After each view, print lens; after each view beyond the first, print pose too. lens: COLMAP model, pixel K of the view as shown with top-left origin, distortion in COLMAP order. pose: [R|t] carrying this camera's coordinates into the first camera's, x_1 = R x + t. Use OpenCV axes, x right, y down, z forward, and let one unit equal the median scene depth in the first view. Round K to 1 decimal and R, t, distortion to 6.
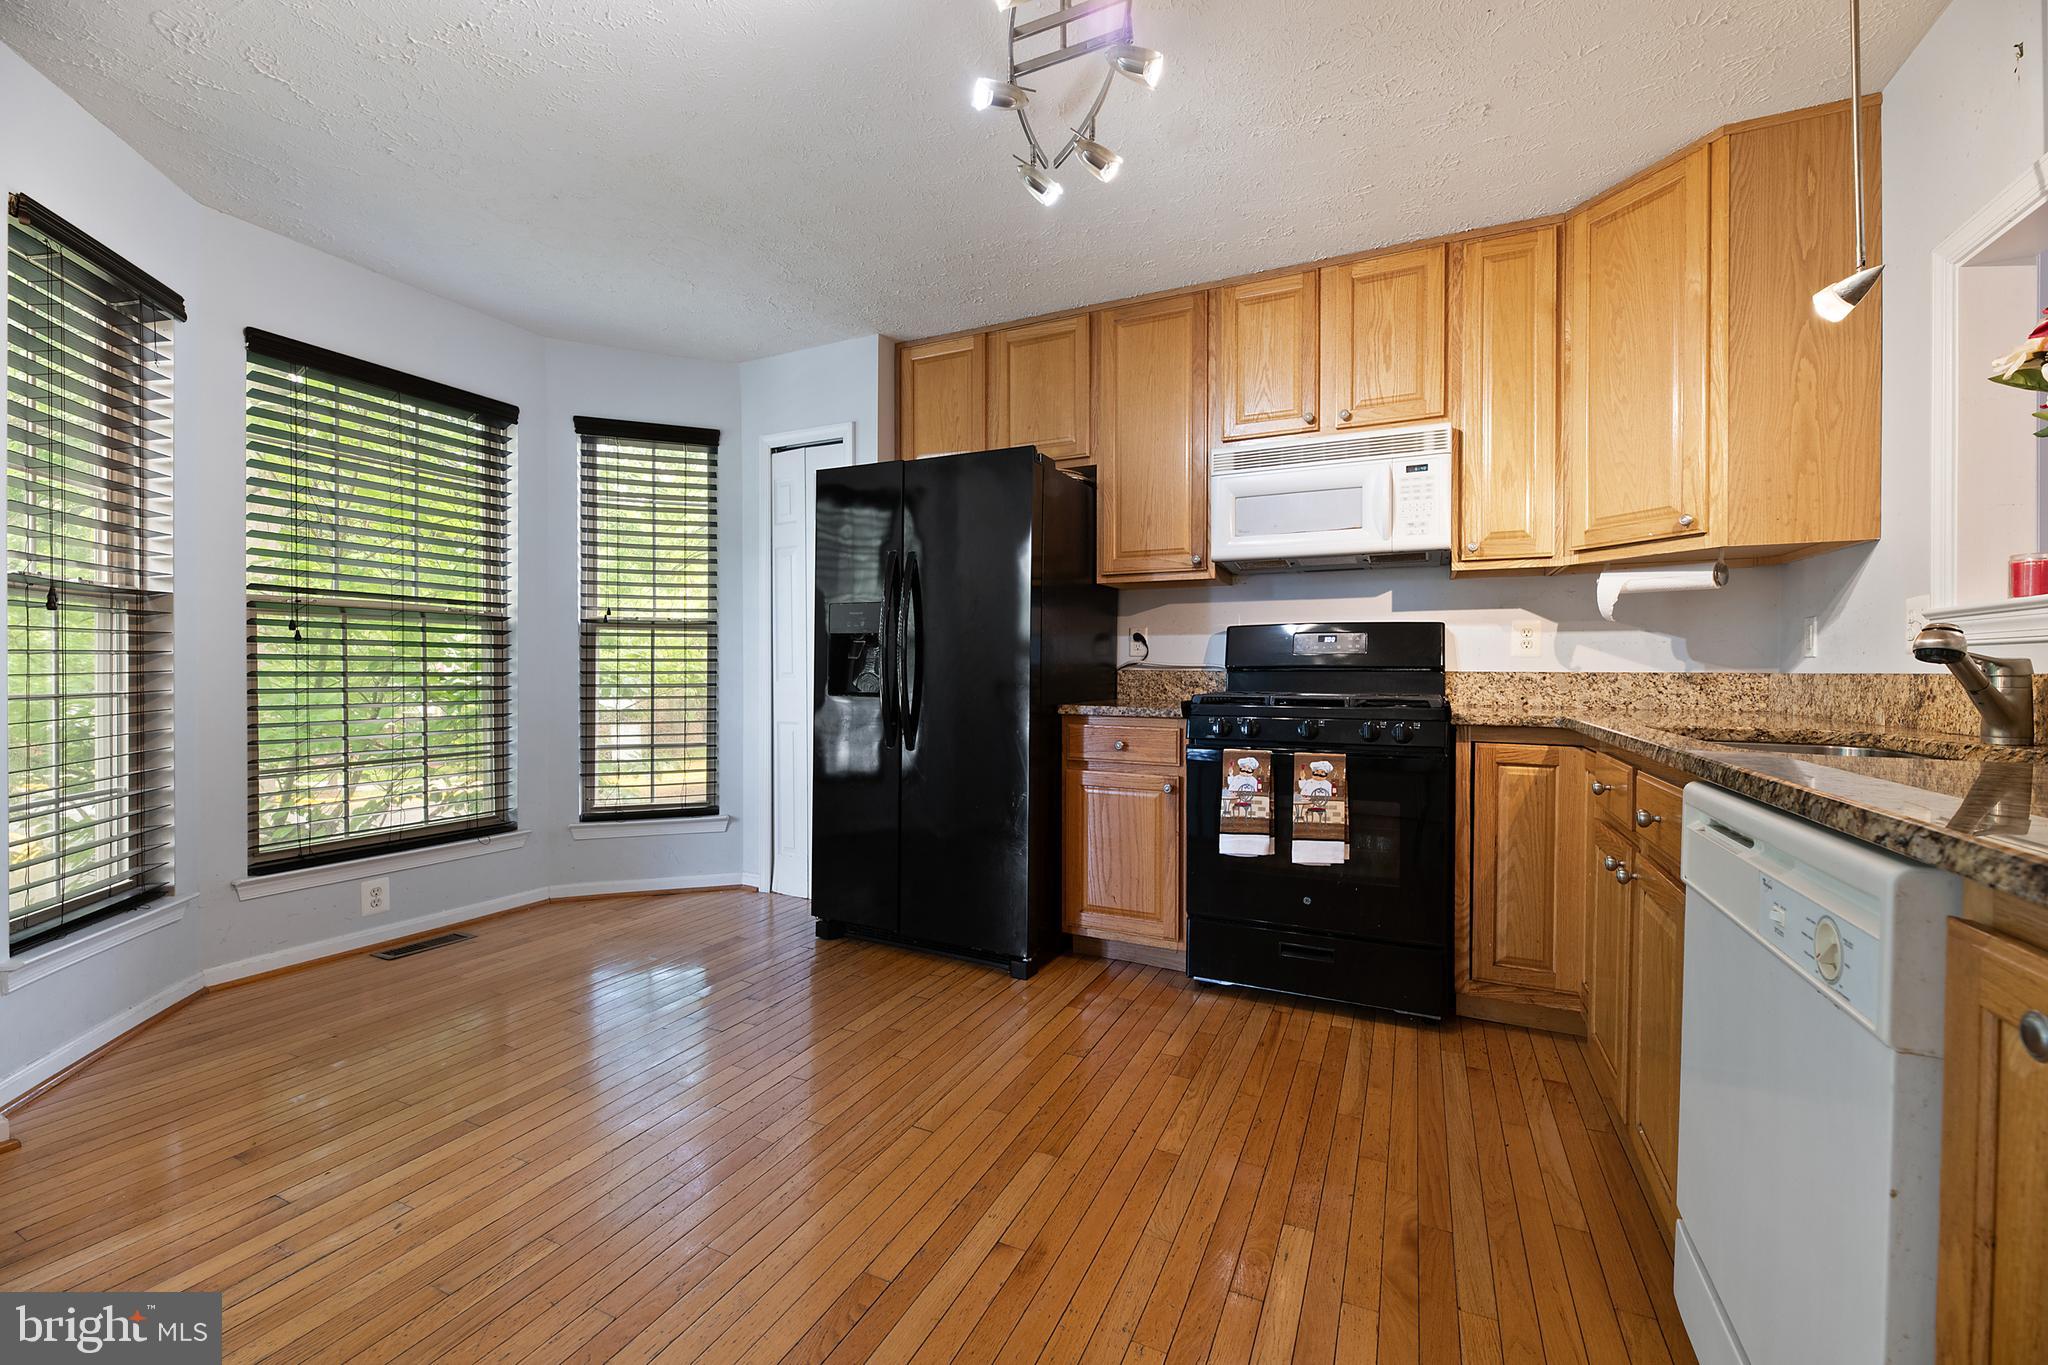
lens RADIAL K [[818.0, 0, 1037.0], [0, 818.0, 670.7], [0, 0, 1]] dist [-0.001687, -0.000697]
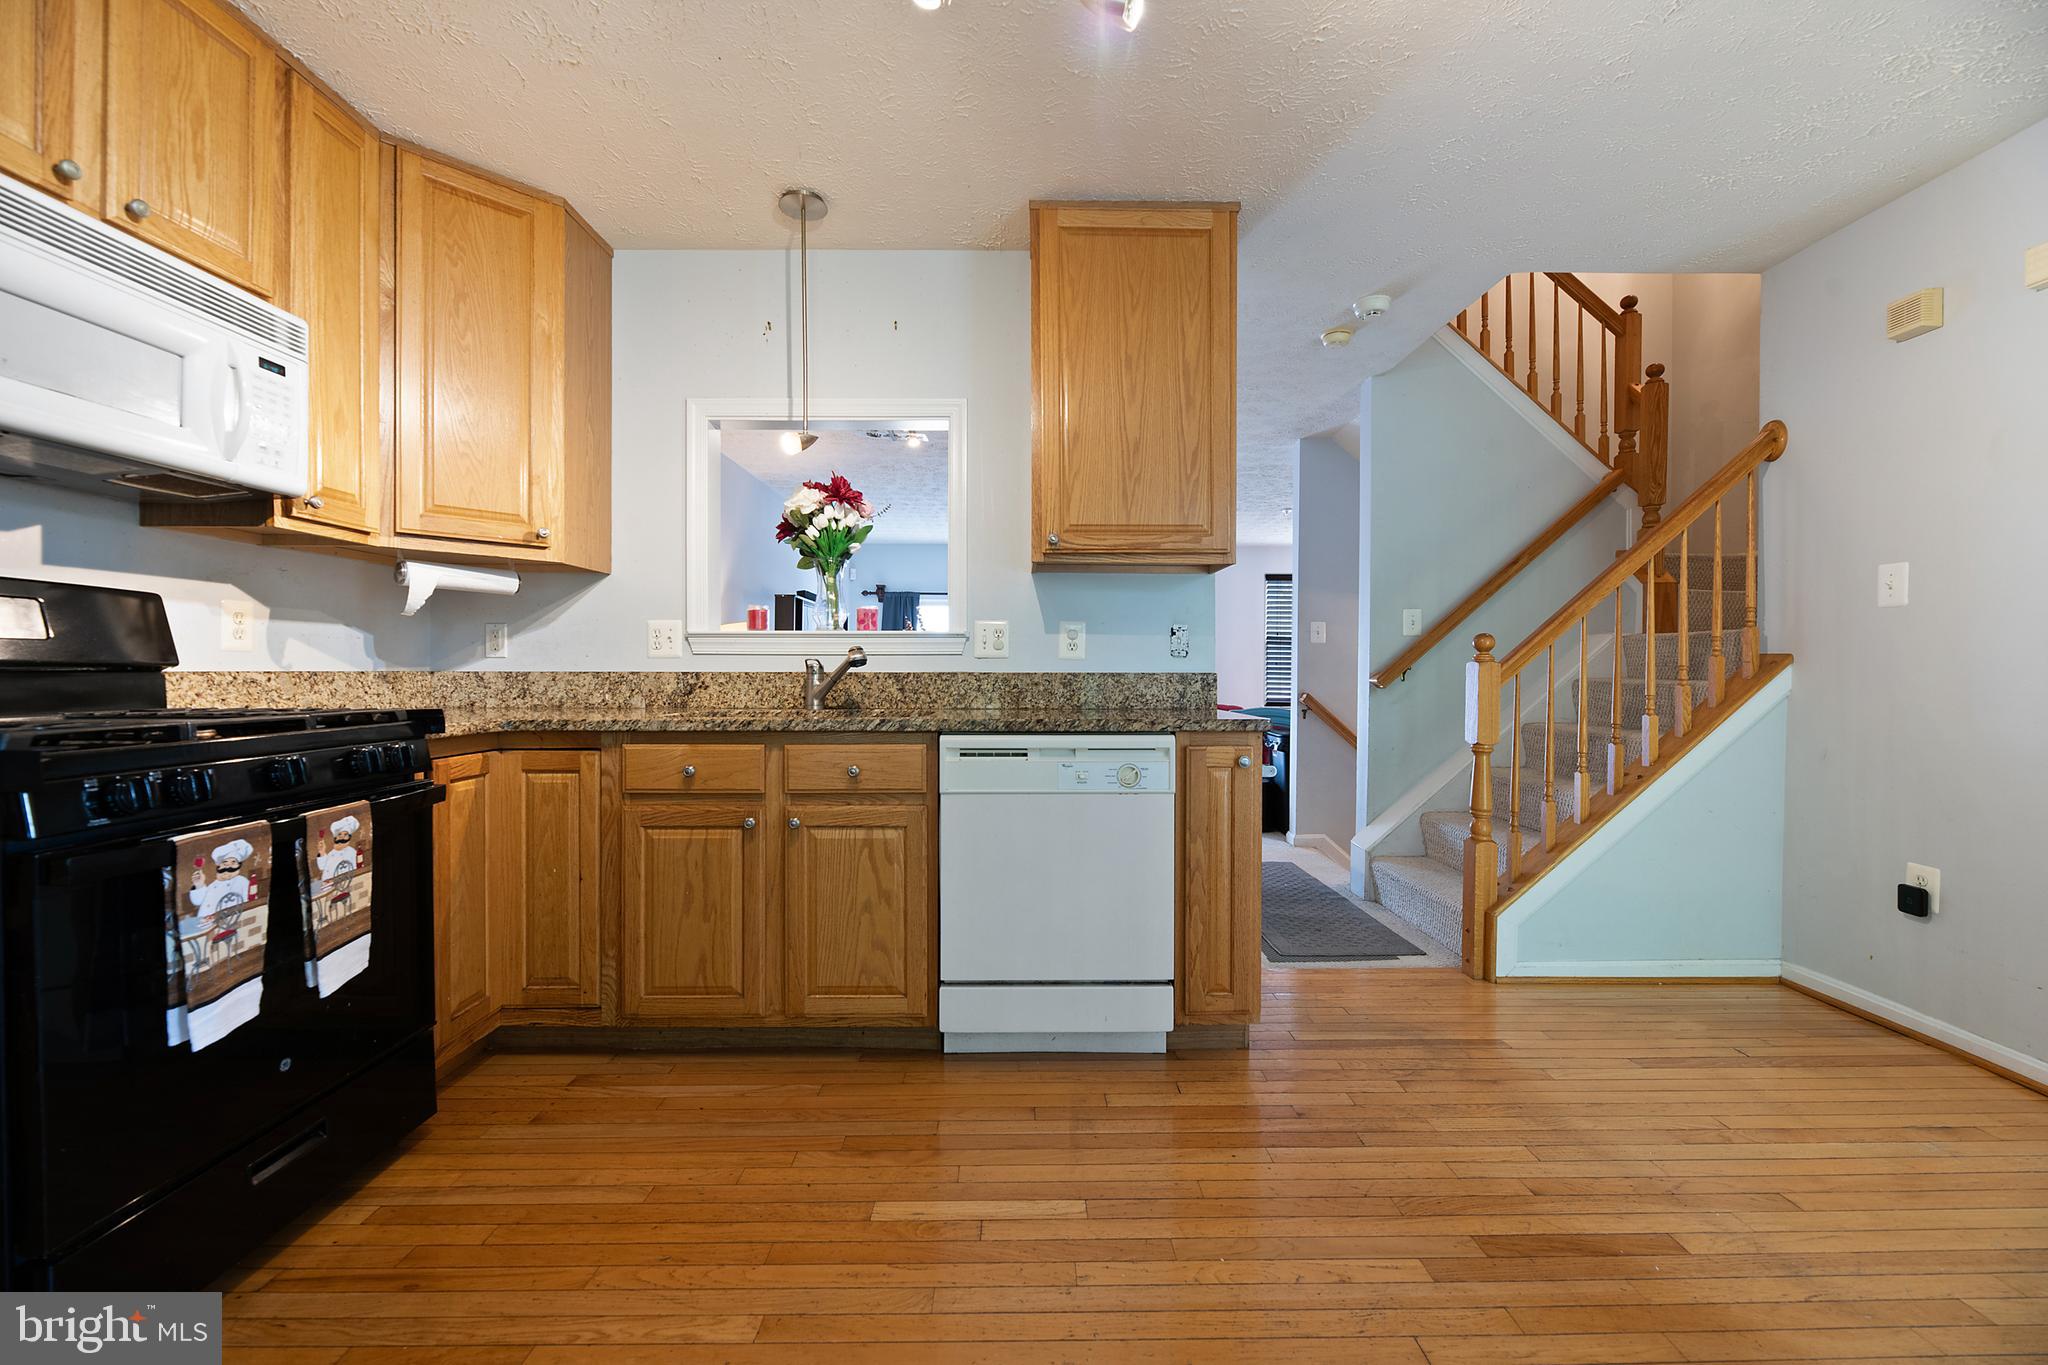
lens RADIAL K [[818.0, 0, 1037.0], [0, 818.0, 670.7], [0, 0, 1]] dist [-0.001687, -0.000697]
pose [[-0.427877, -0.006741, 0.903812, -0.432601], [-0.004004, 0.999977, 0.005563, -0.007031], [-0.903828, -0.001239, -0.427894, 0.773001]]
